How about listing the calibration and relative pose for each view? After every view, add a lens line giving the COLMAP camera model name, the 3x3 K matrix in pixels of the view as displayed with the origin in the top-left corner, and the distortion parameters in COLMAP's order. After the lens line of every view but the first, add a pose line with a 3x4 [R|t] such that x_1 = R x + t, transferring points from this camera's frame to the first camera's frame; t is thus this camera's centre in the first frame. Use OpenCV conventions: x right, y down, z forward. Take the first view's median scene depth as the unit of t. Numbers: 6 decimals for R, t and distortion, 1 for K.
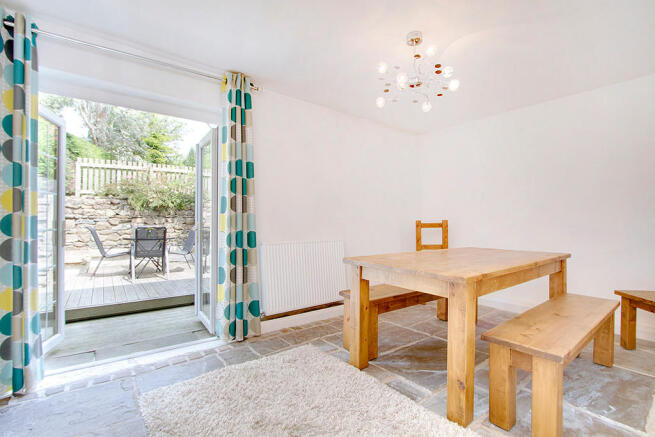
lens RADIAL K [[315.7, 0, 327.5], [0, 315.7, 218.5], [0, 0, 1]] dist [-0.001280, -0.000372]
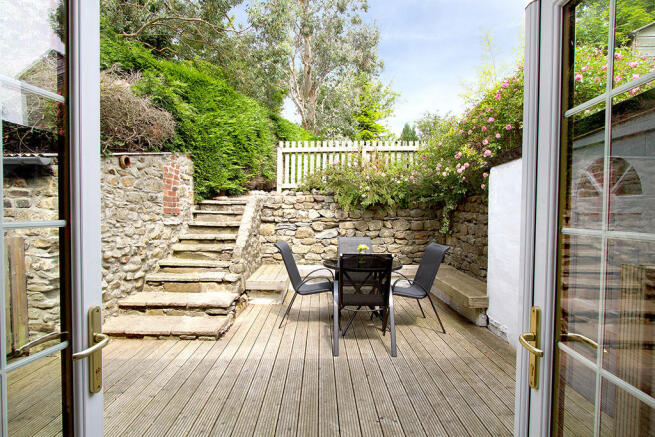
lens RADIAL K [[315.7, 0, 327.5], [0, 315.7, 218.5], [0, 0, 1]] dist [-0.001280, -0.000372]
pose [[0.818944, 0.027168, -0.573230, -0.242179], [0.000934, 0.998814, 0.048673, -0.041499], [0.573873, -0.040396, 0.817947, 0.415914]]
